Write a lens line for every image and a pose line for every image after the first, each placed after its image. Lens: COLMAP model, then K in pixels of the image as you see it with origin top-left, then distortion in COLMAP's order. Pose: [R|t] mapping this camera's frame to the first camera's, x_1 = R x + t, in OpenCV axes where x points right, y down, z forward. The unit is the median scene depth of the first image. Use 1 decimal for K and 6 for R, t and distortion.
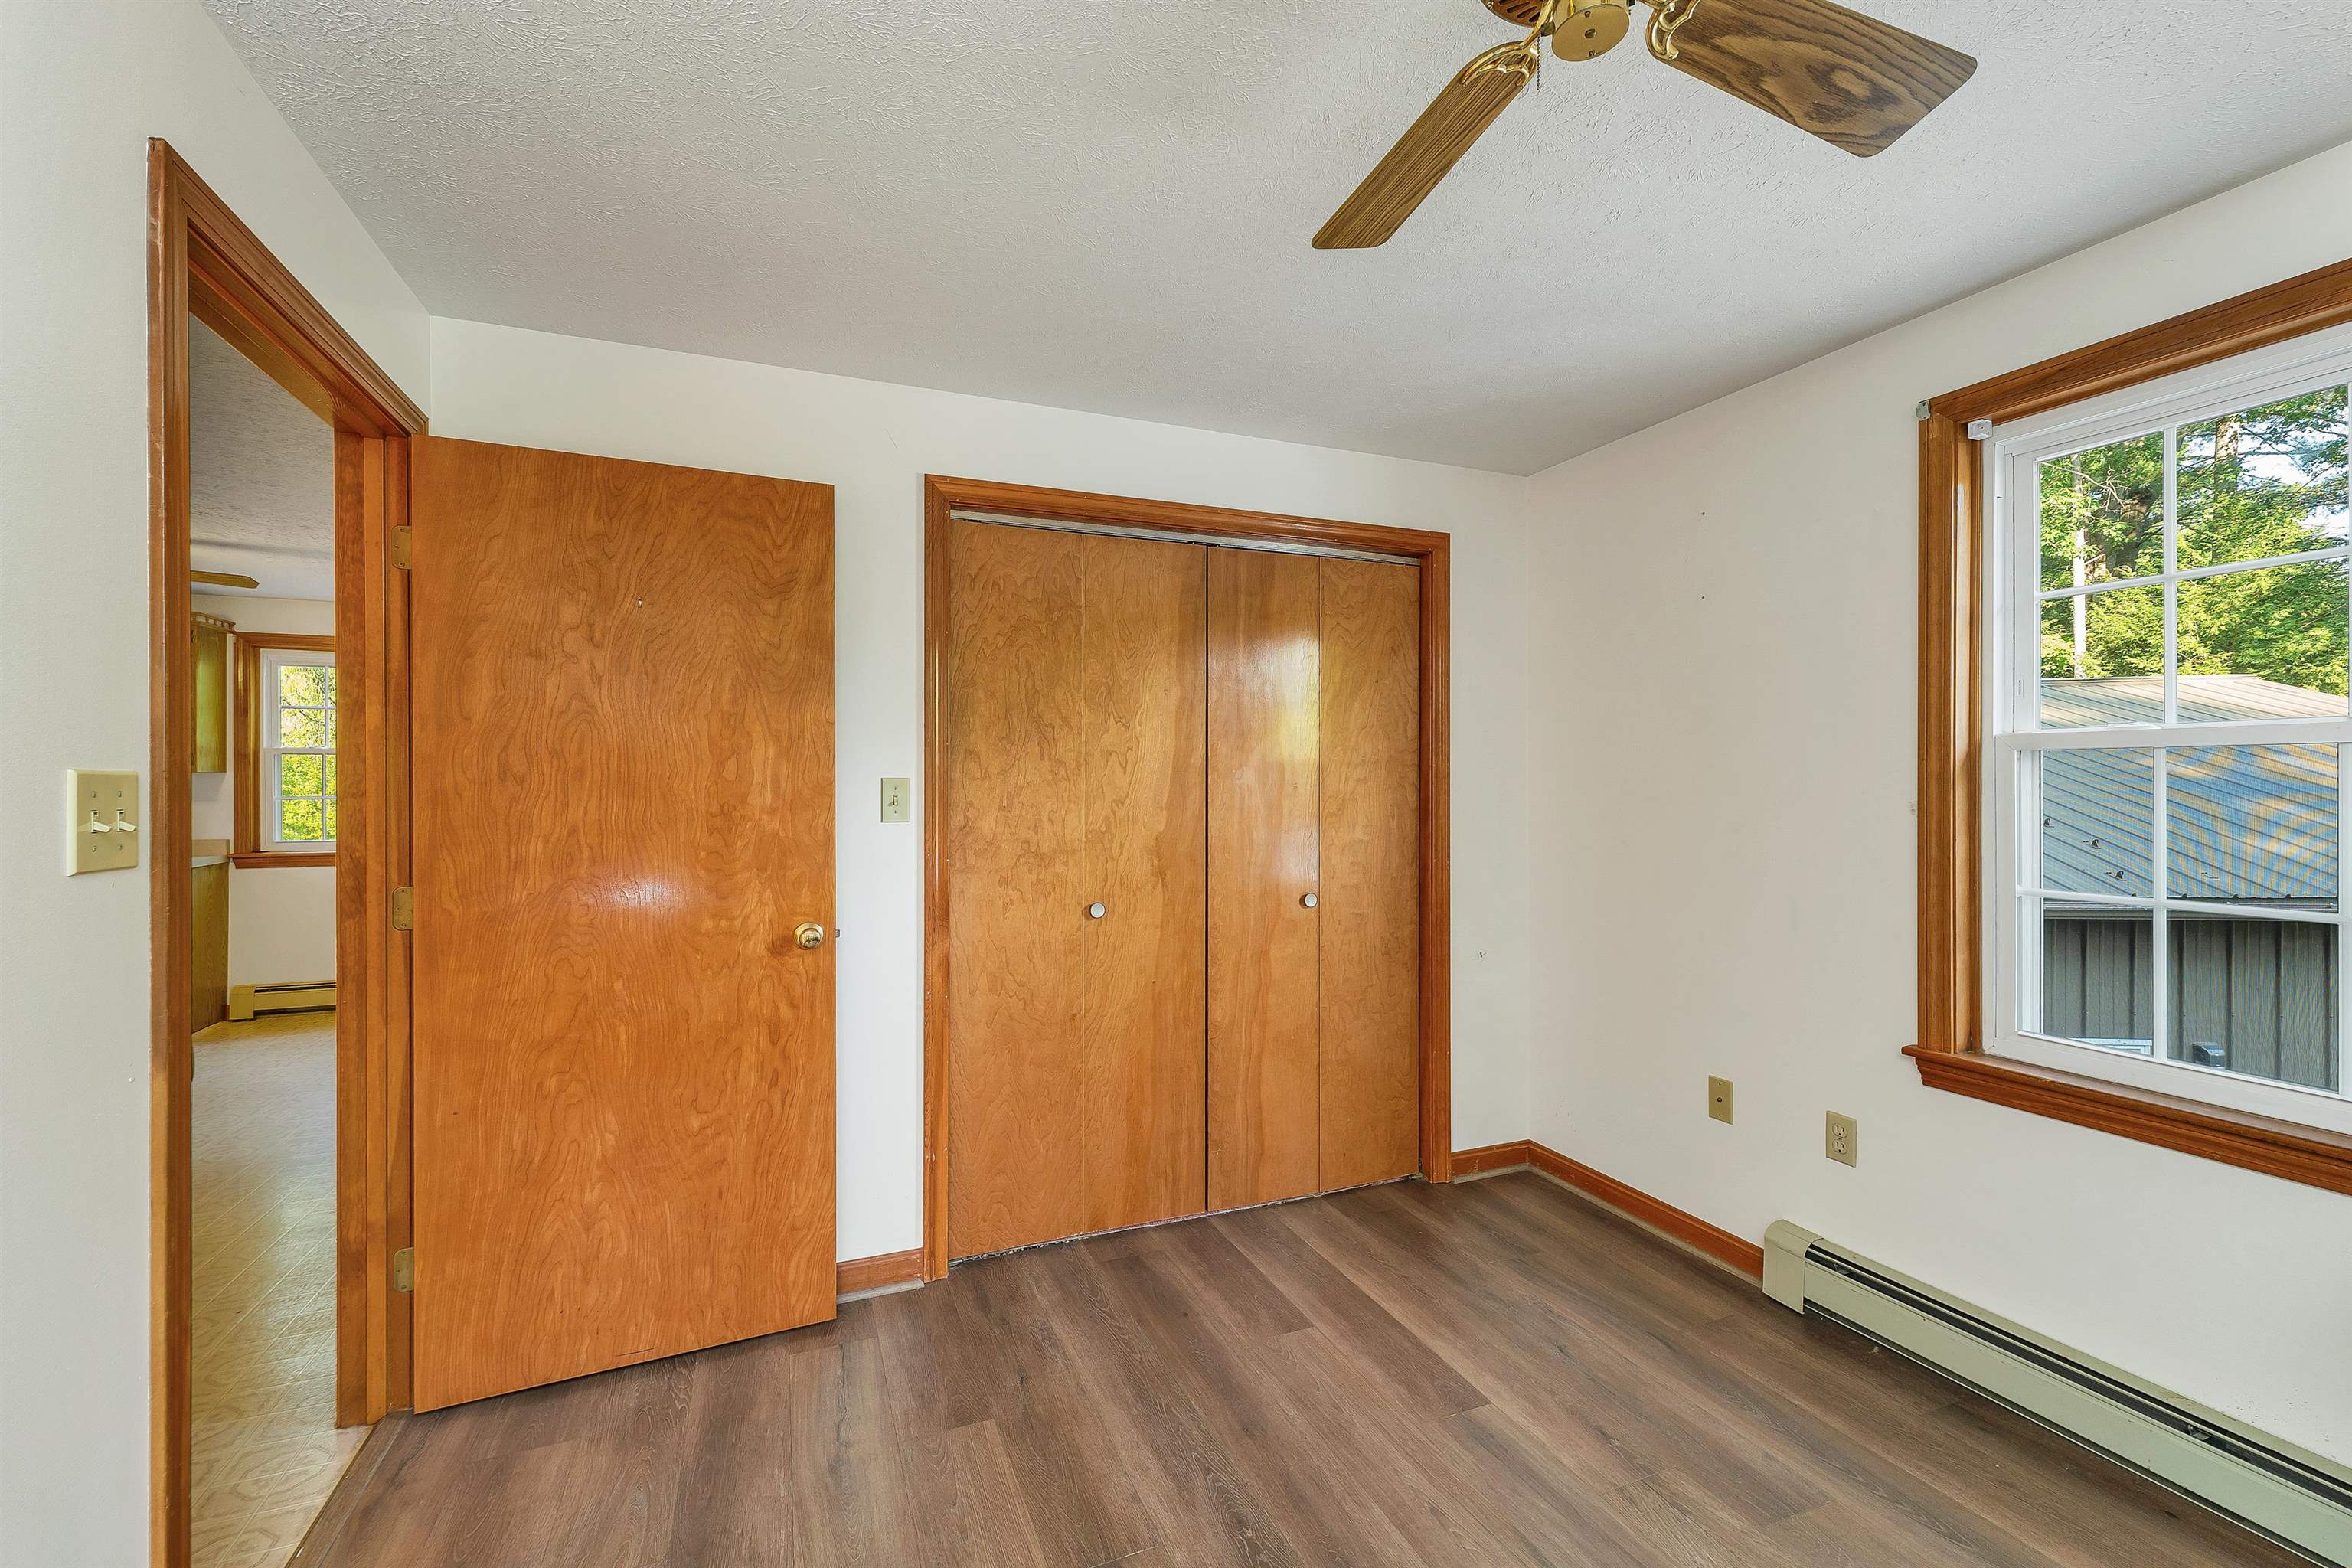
lens RADIAL K [[988.7, 0, 1156.8], [0, 988.7, 783.2], [0, 0, 1]] dist [0.000704, 0.000143]
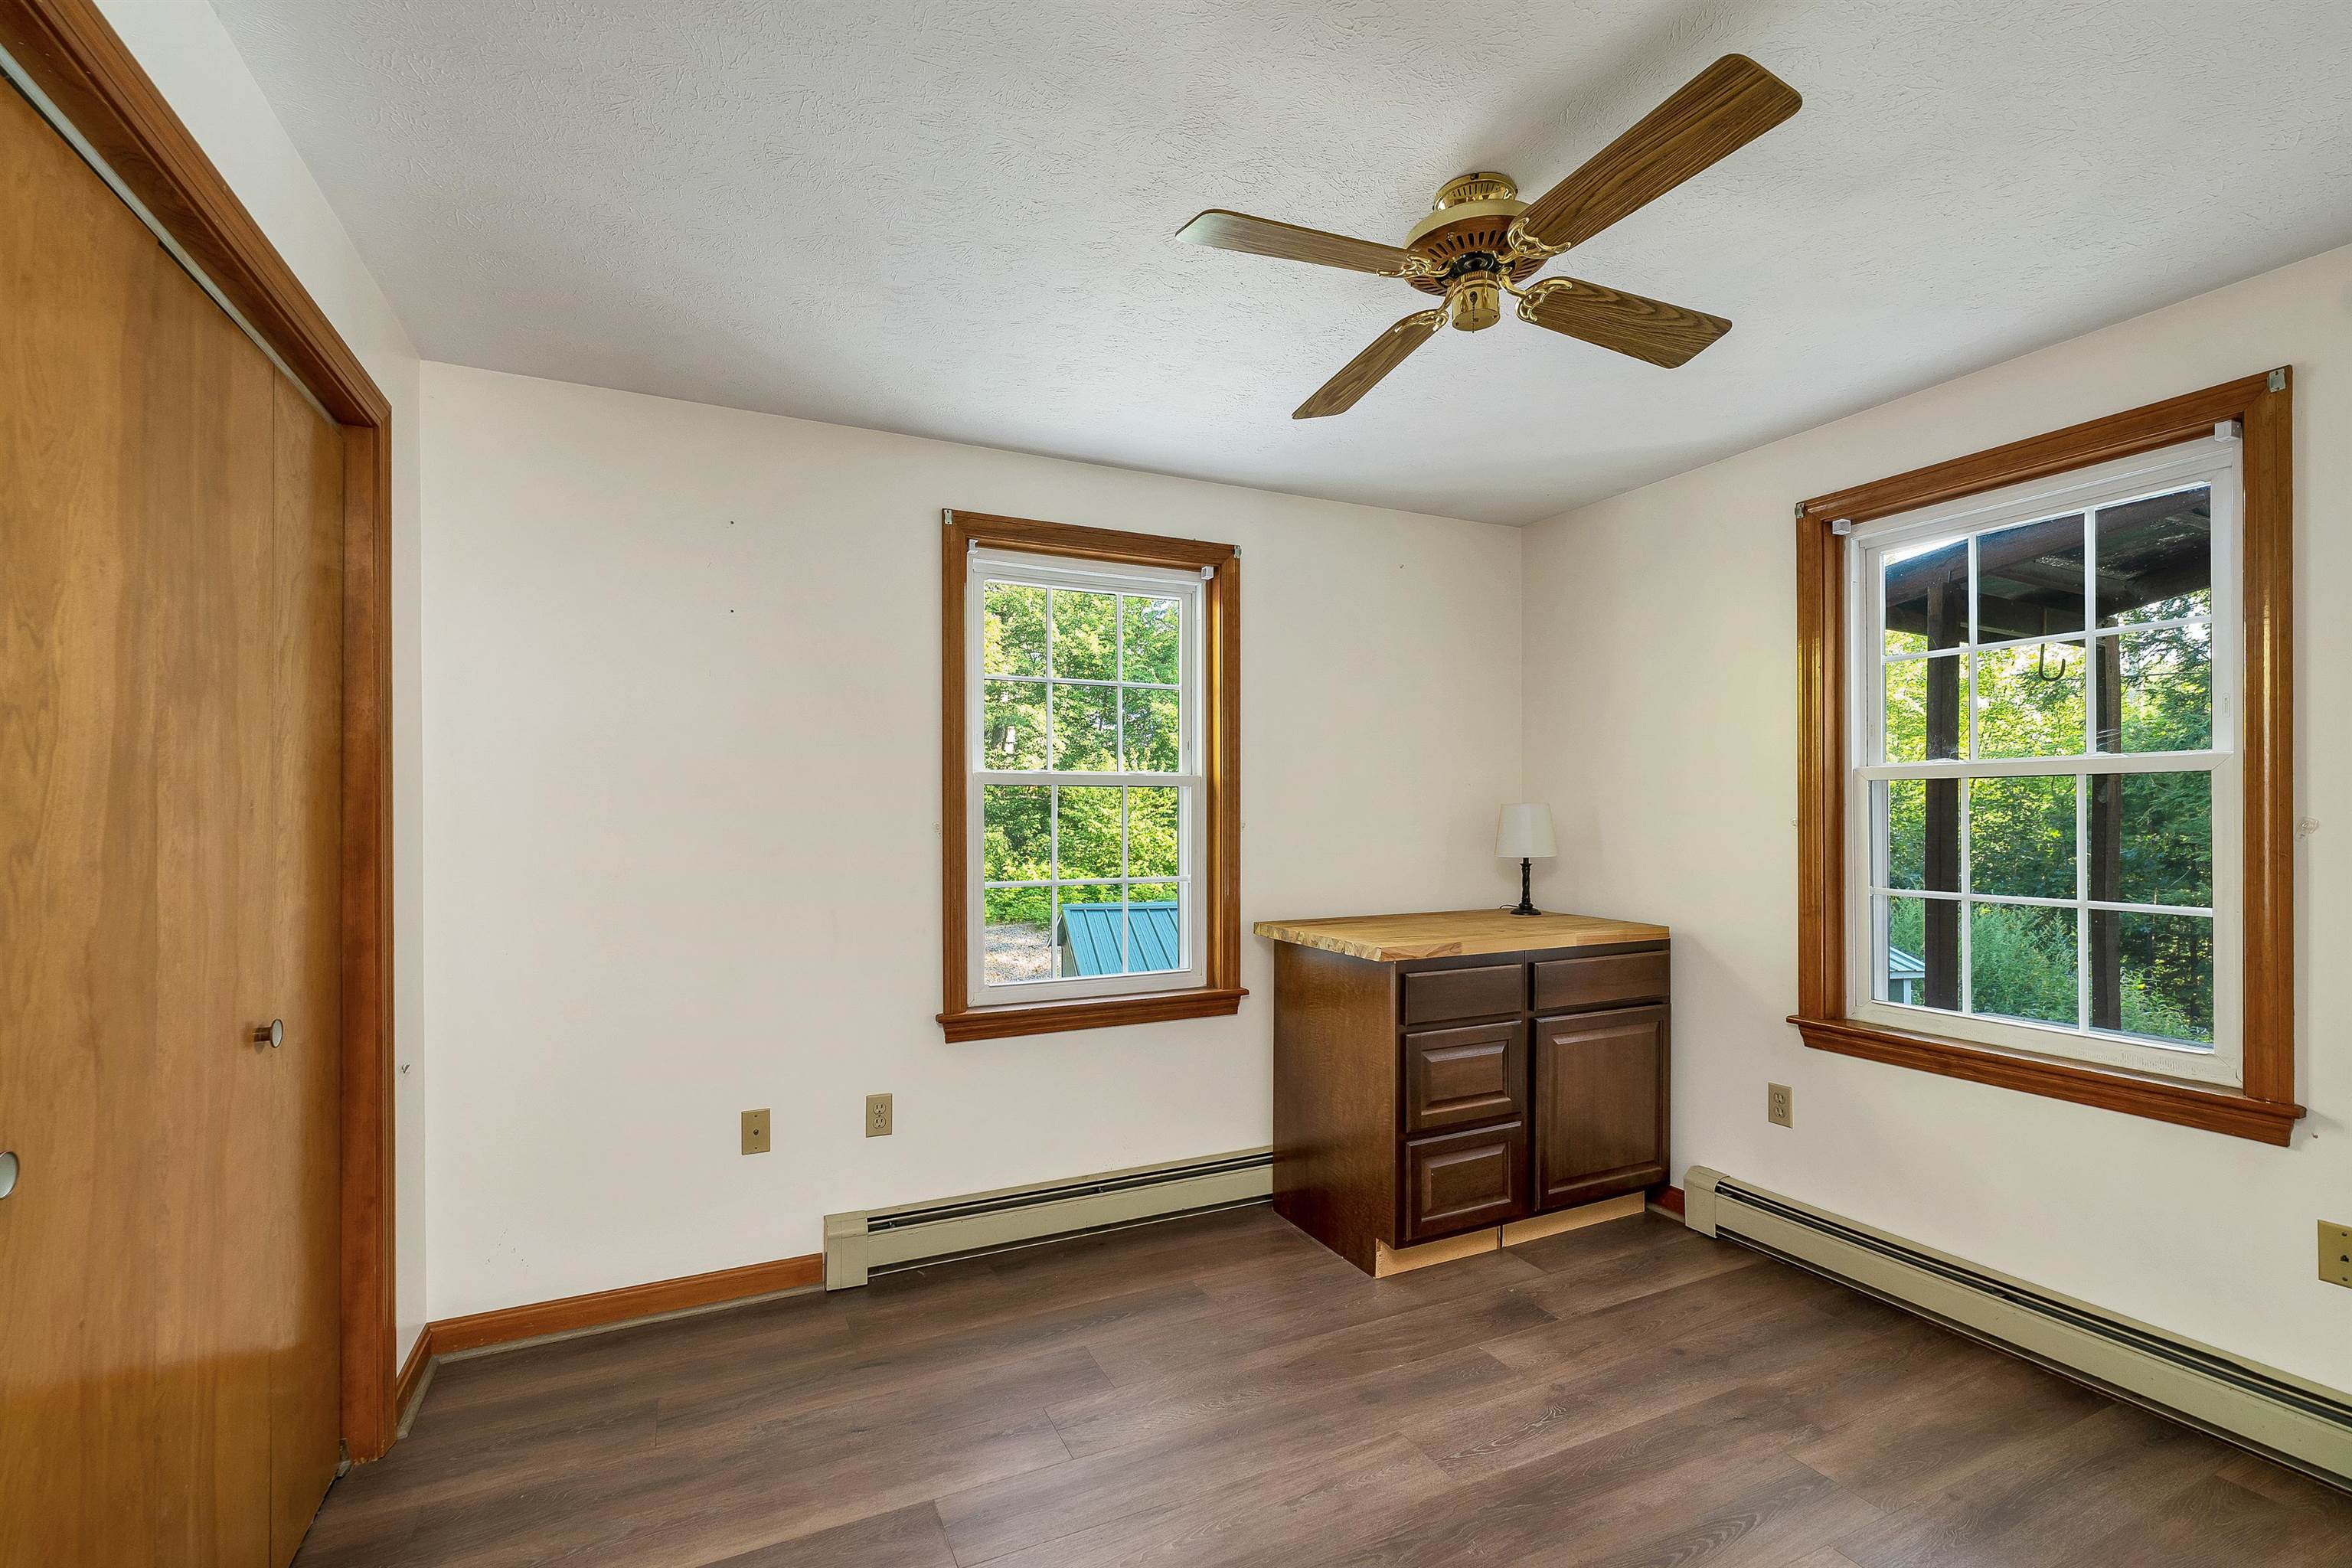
lens RADIAL K [[1028.8, 0, 1181.7], [0, 1028.8, 816.2], [0, 0, 1]] dist [0.002709, 0.000329]
pose [[-0.083070, -0.006162, 0.996525, -0.517728], [-0.002655, 0.999979, 0.005962, 0.003048], [-0.996540, -0.002150, -0.083085, 0.734042]]
